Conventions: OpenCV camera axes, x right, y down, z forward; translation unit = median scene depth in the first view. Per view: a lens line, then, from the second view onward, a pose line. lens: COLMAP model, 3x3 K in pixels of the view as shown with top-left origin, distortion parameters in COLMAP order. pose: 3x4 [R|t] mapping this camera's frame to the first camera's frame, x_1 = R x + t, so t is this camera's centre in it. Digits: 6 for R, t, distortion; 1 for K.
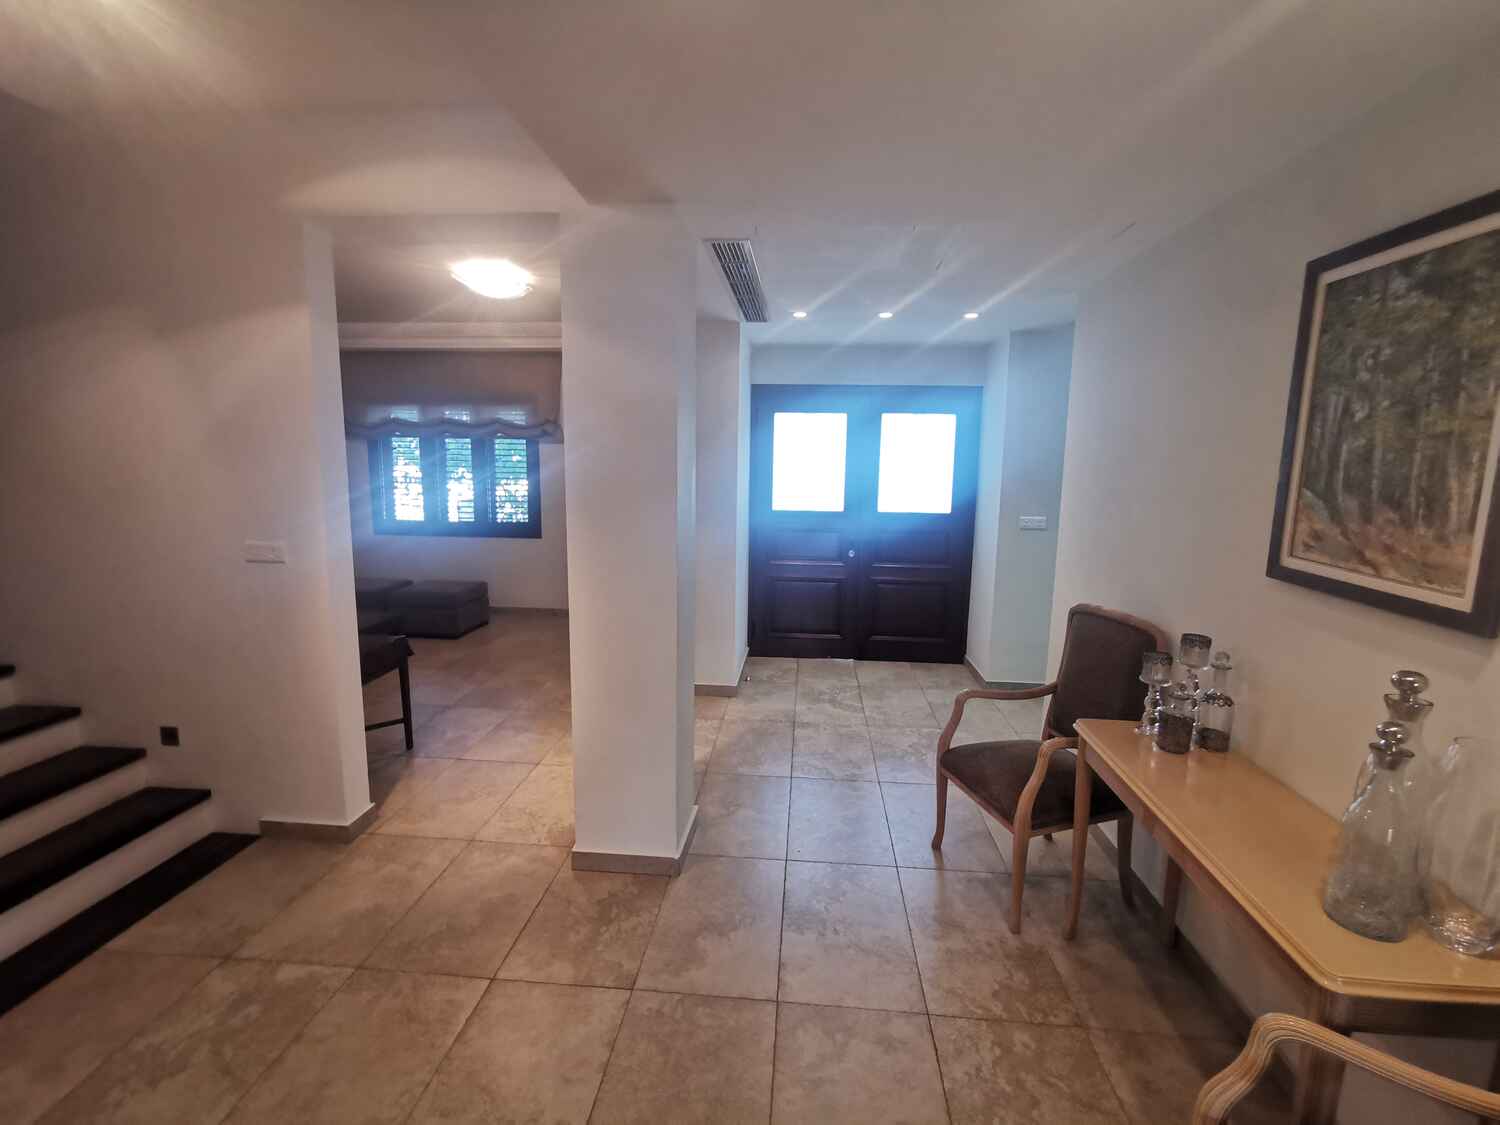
lens RADIAL K [[694.2, 0, 746.9], [0, 694.2, 560.3], [0, 0, 1]] dist [-0.011811, 0.013316]
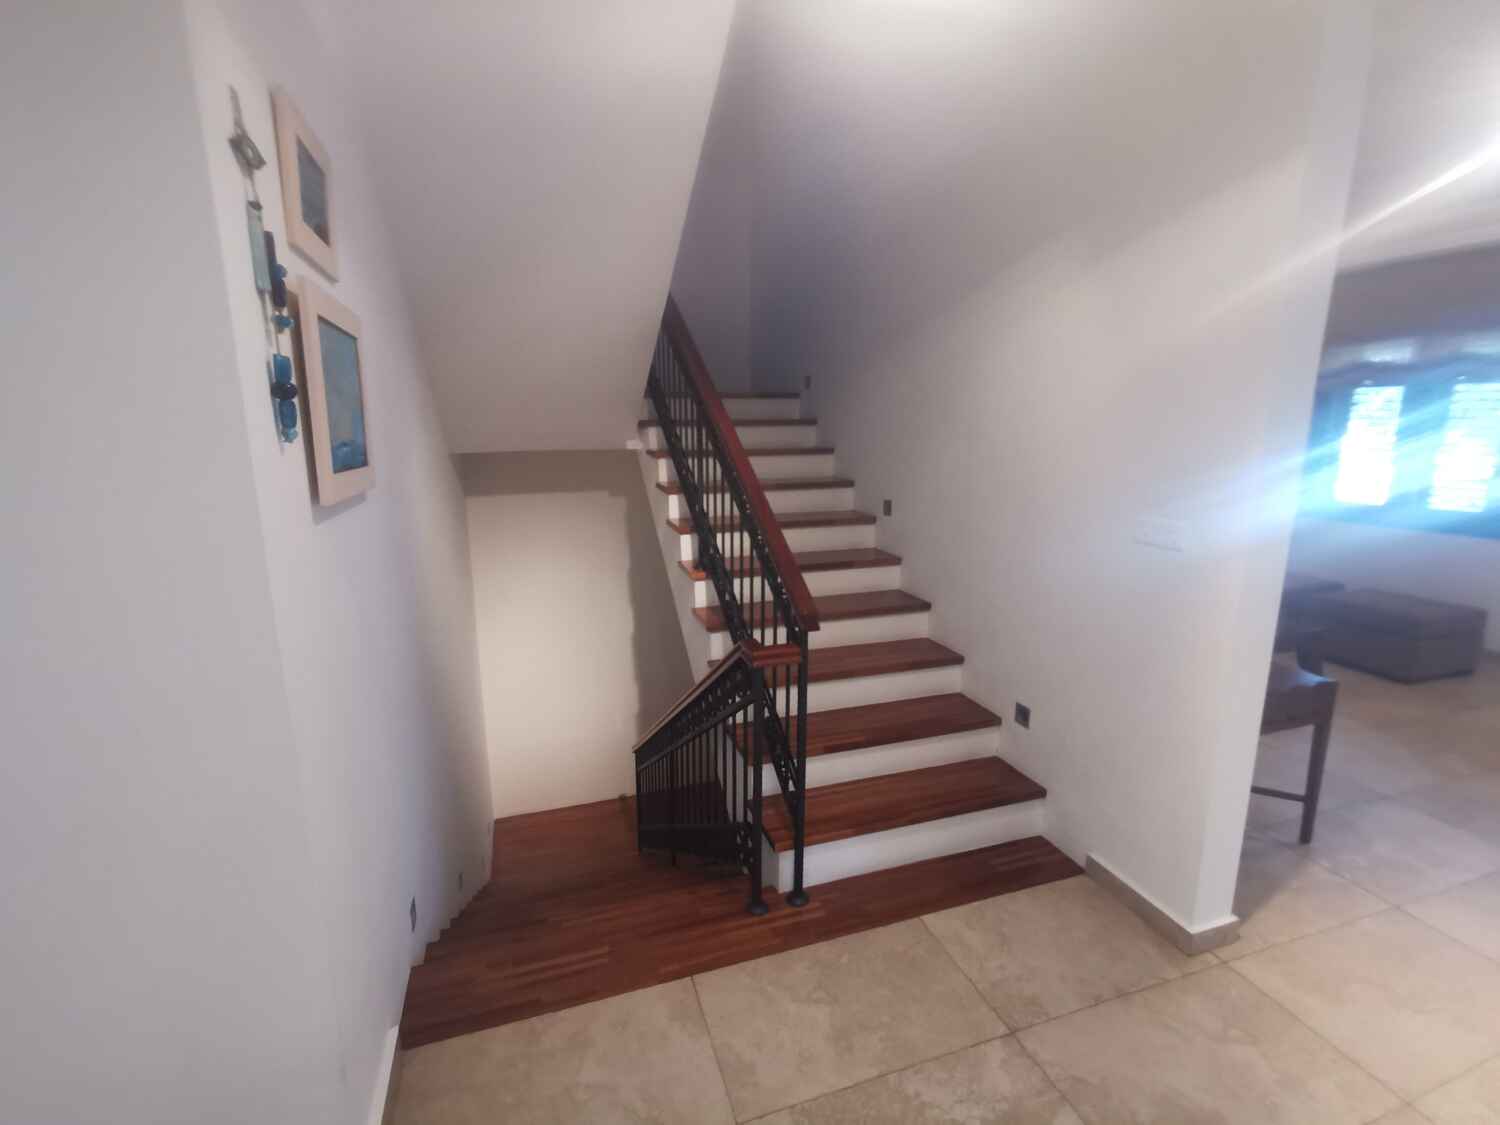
lens RADIAL K [[694.2, 0, 746.9], [0, 694.2, 560.3], [0, 0, 1]] dist [-0.011811, 0.013316]
pose [[0.403886, 0.172259, -0.898445, -0.174636], [-0.130584, 0.982910, 0.129751, -0.017001], [0.905441, 0.064918, 0.419478, 0.246726]]
